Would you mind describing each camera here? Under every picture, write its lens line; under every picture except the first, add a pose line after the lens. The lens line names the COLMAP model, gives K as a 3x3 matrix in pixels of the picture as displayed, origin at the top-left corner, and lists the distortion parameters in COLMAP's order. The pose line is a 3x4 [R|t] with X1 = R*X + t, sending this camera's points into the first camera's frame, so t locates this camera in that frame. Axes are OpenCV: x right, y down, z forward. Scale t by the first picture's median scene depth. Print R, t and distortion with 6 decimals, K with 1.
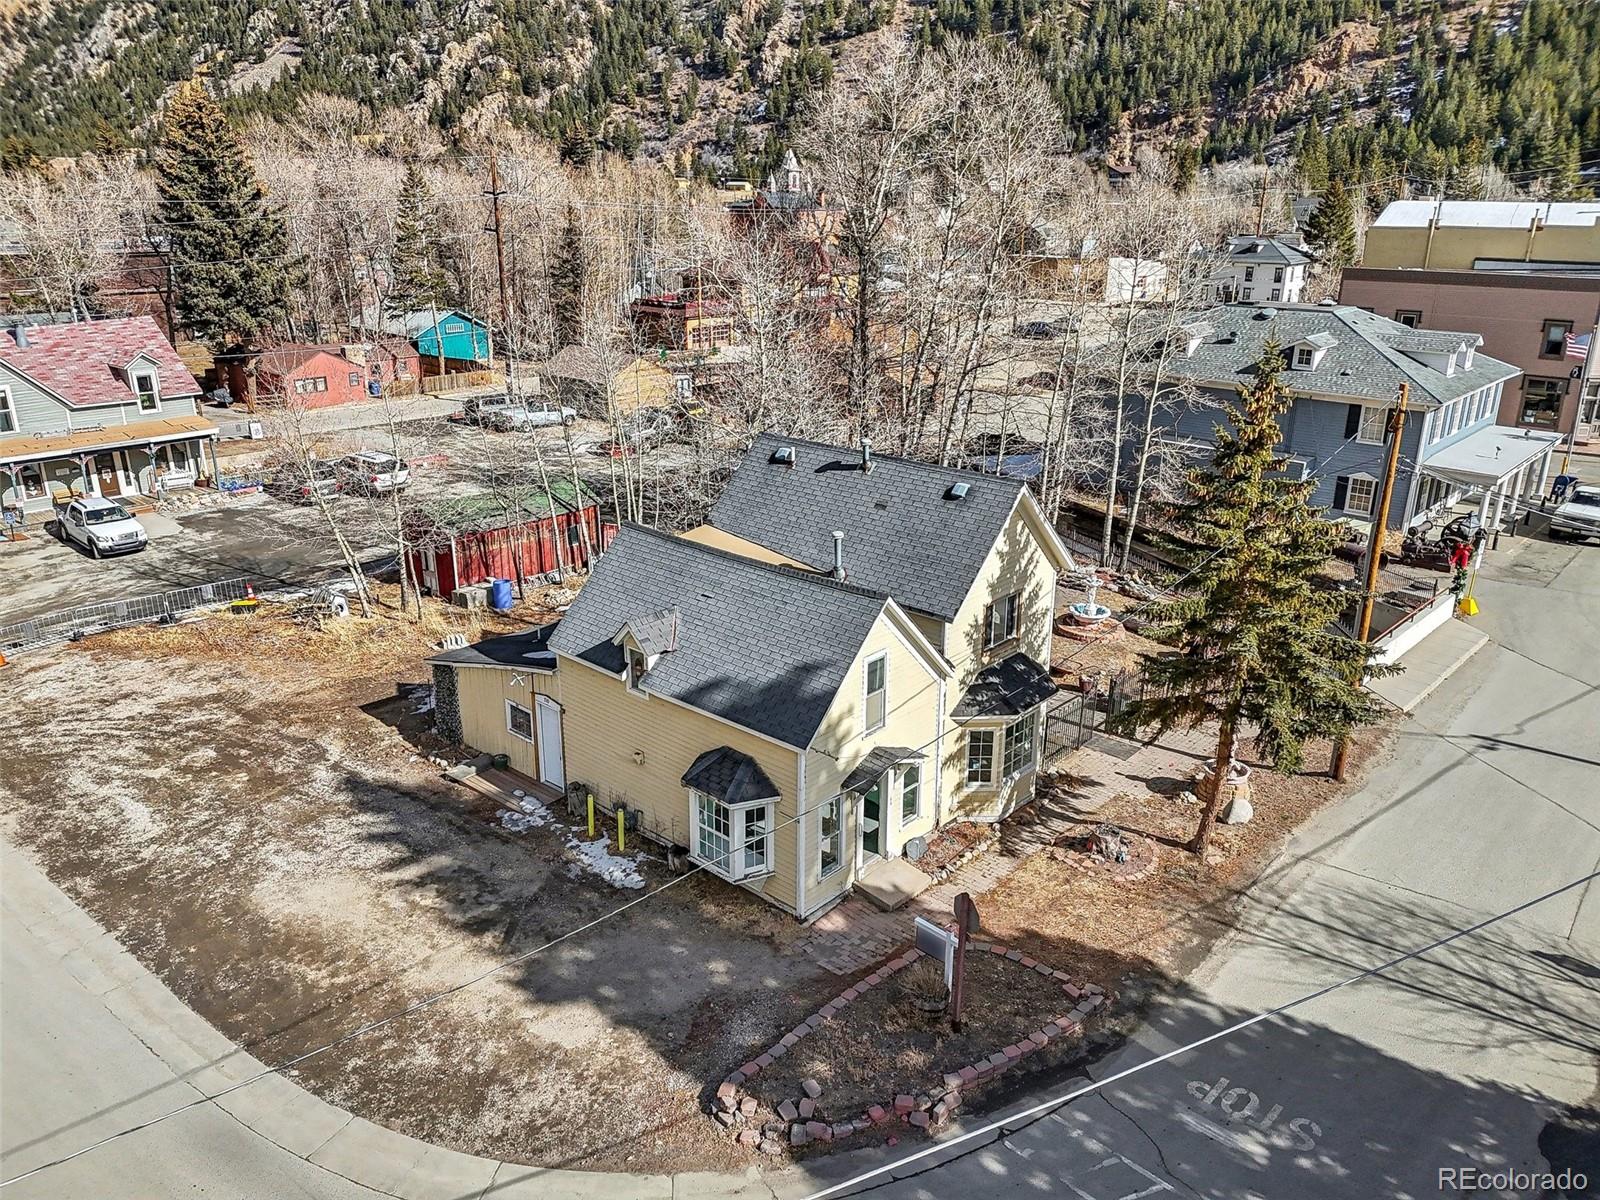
lens RADIAL K [[1191.2, 0, 800.0], [0, 1191.2, 600.0], [0, 0, 1]] dist [0.000286, 0.000311]
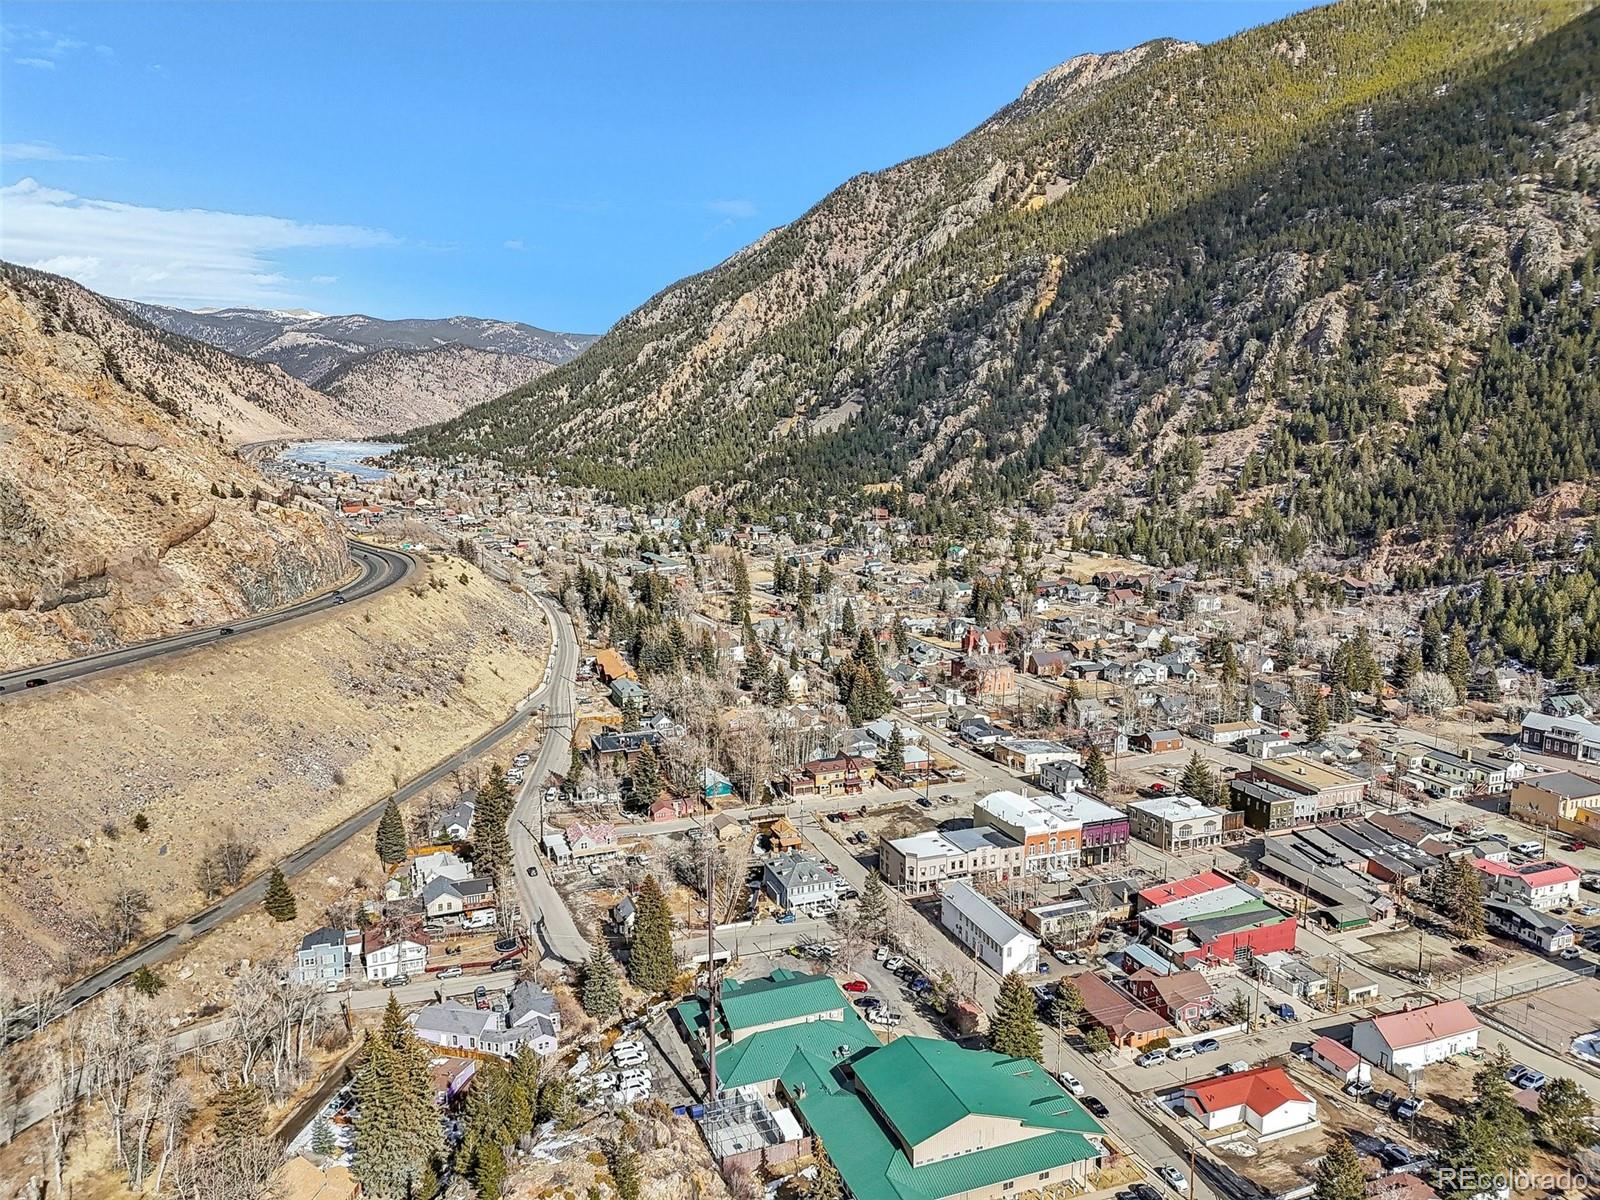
lens RADIAL K [[1117.3, 0, 800.0], [0, 1117.3, 600.0], [0, 0, 1]] dist [0.139356, -0.157022]
pose [[0.893081, 0.074861, -0.443624, 0.187111], [-0.148649, 0.979781, -0.133915, -0.052183], [0.424629, 0.185541, 0.886151, -0.261969]]
